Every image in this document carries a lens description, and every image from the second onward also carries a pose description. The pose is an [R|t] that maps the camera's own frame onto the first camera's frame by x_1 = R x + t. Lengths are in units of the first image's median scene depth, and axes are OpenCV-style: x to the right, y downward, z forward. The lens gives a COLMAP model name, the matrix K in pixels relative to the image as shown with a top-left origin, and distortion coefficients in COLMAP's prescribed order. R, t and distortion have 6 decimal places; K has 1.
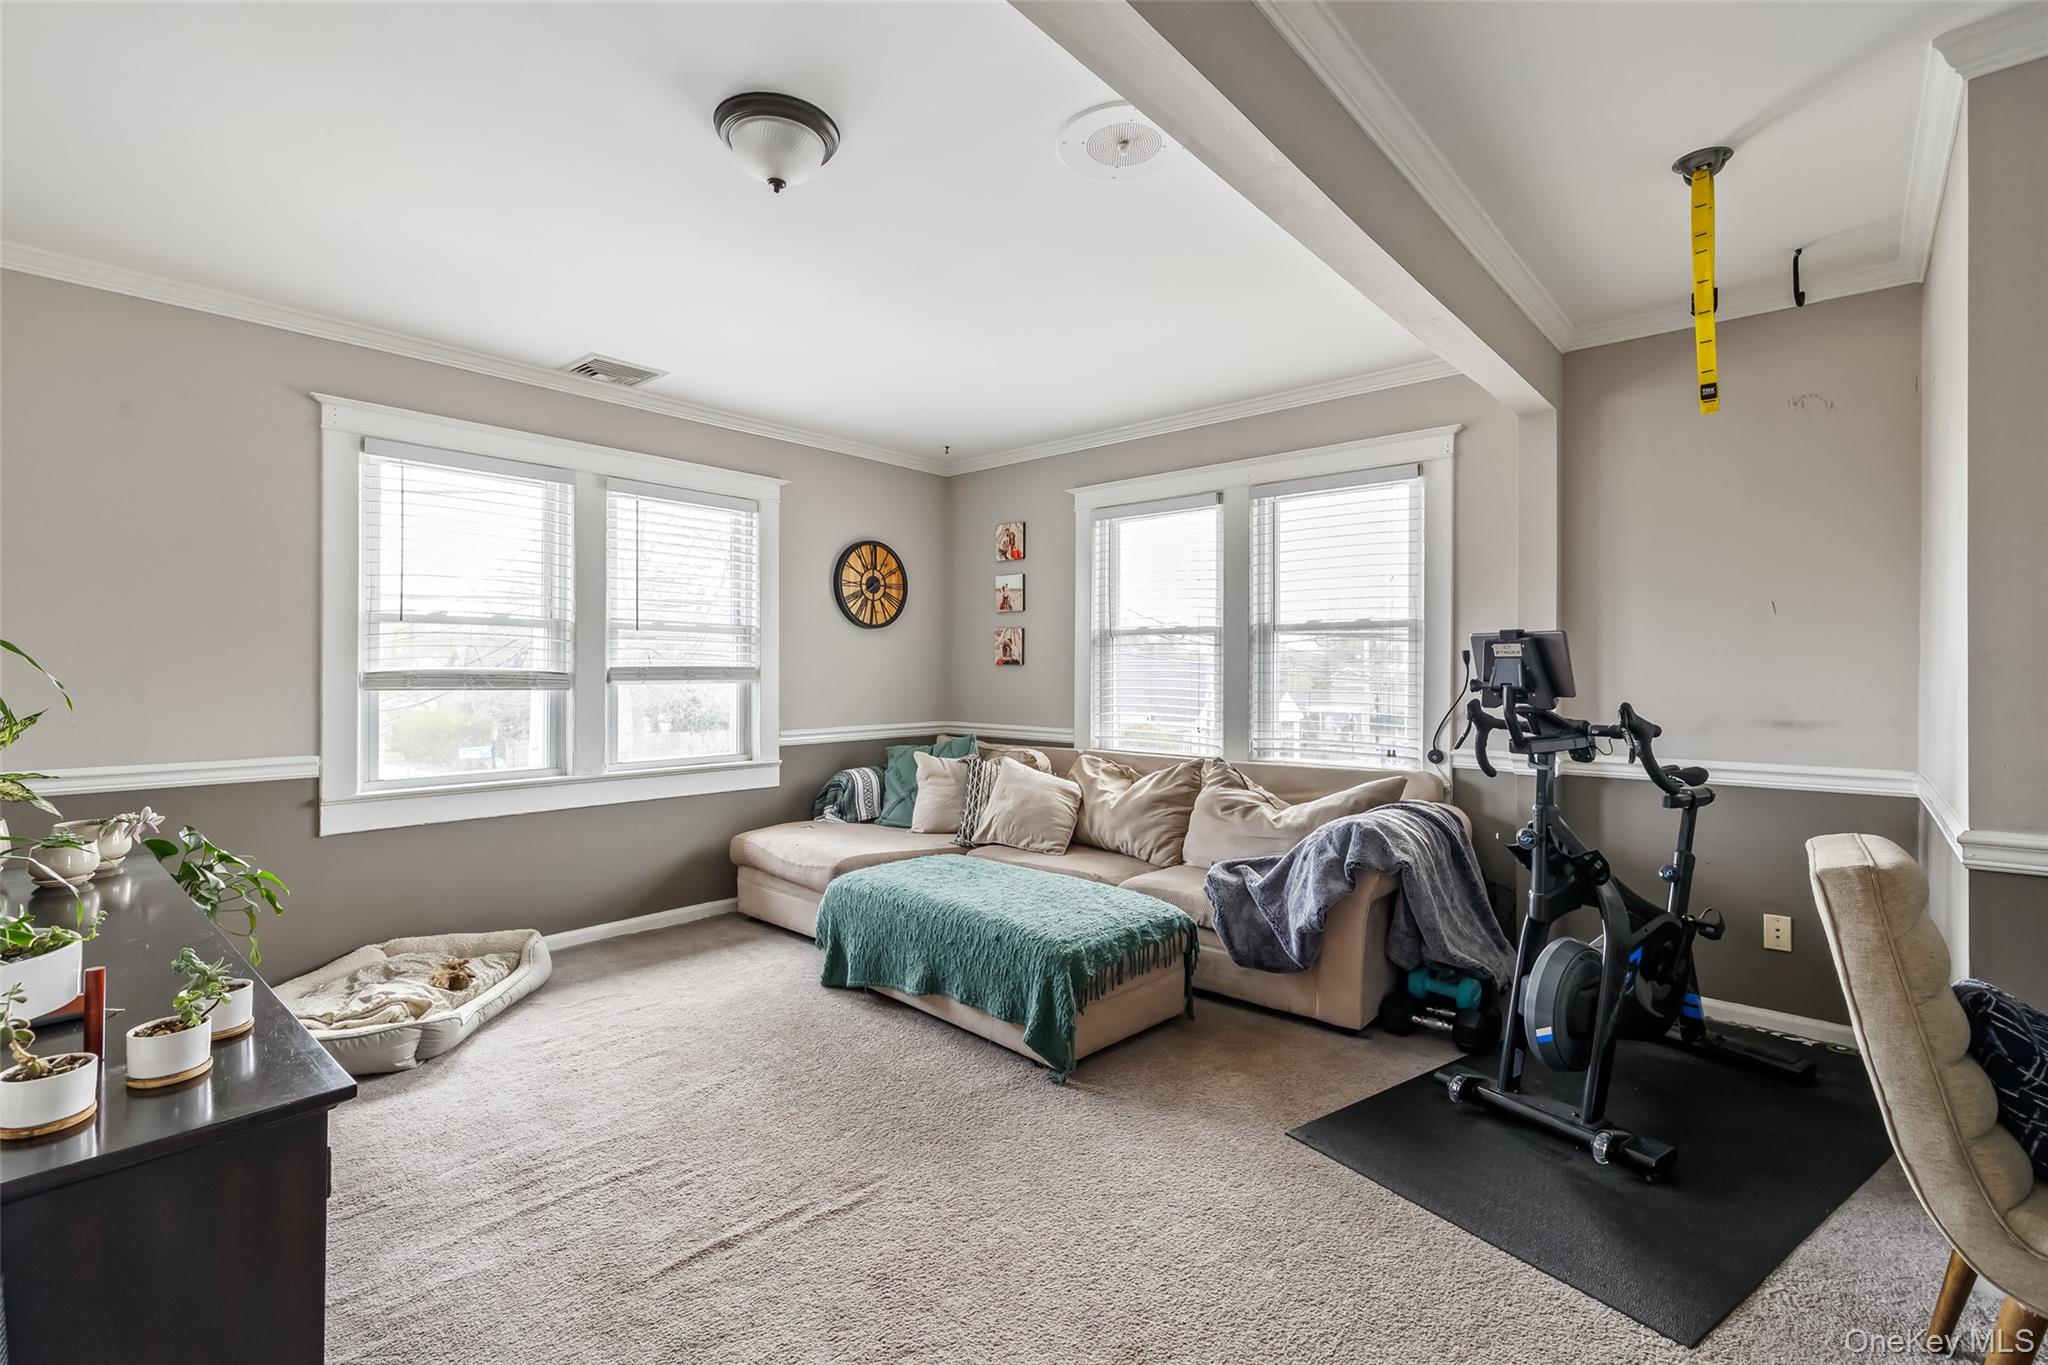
lens RADIAL K [[900.4, 0, 1022.0], [0, 900.4, 667.5], [0, 0, 1]] dist [0.001149, 0.000119]
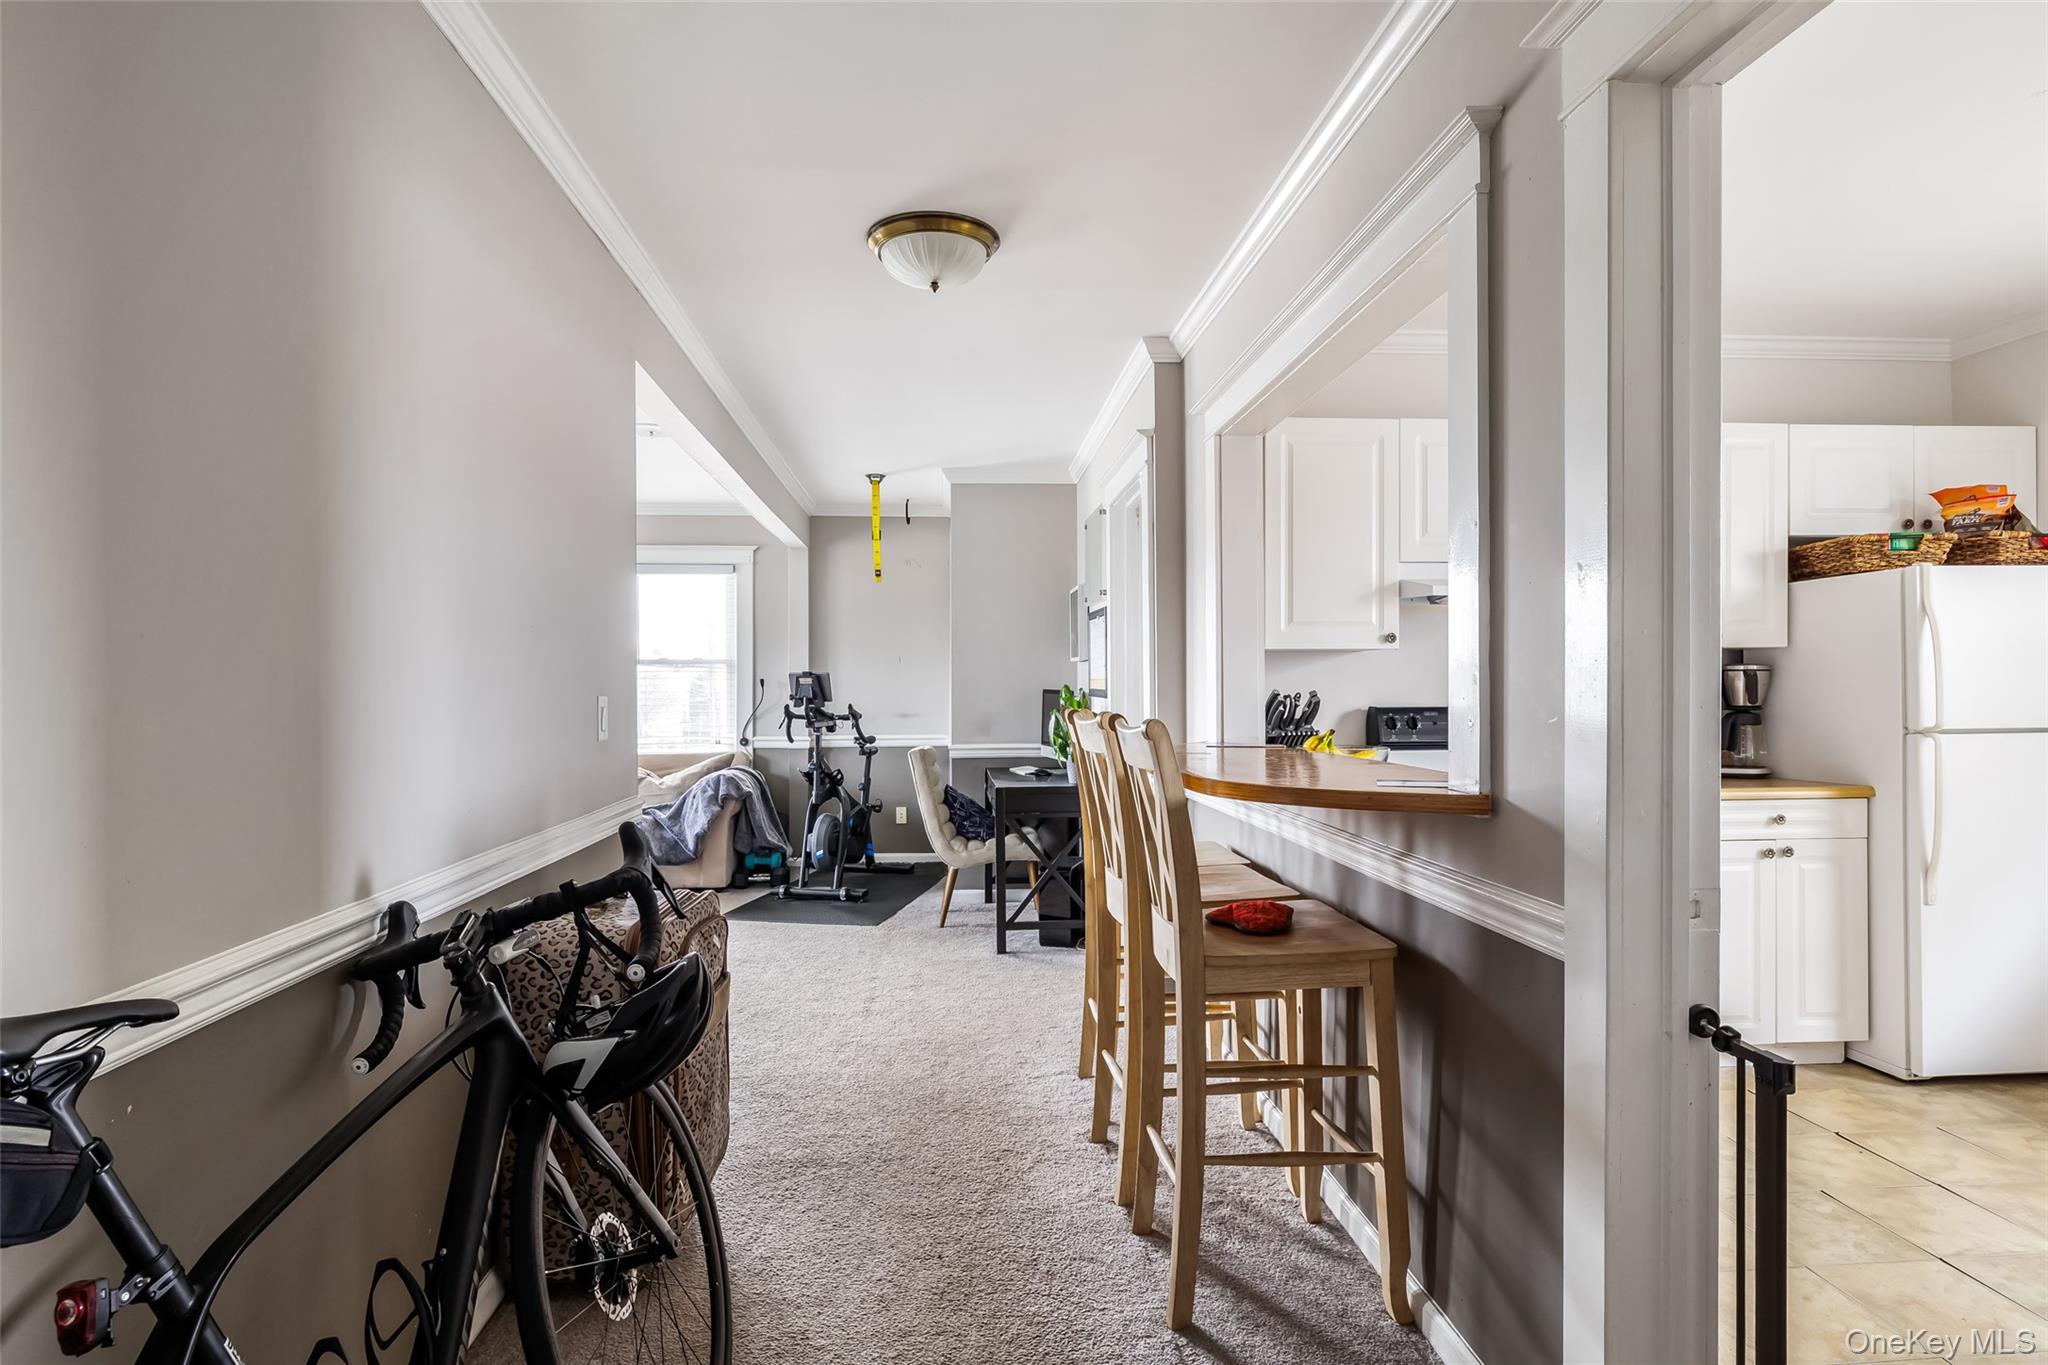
lens RADIAL K [[1065.7, 0, 1021.9], [0, 1065.7, 695.5], [0, 0, 1]] dist [-0.002774, 0.002211]
pose [[0.691324, -0.006947, 0.722512, -0.783835], [0.002528, 0.999971, 0.007196, -0.000657], [-0.722541, -0.003148, 0.691321, -0.947839]]
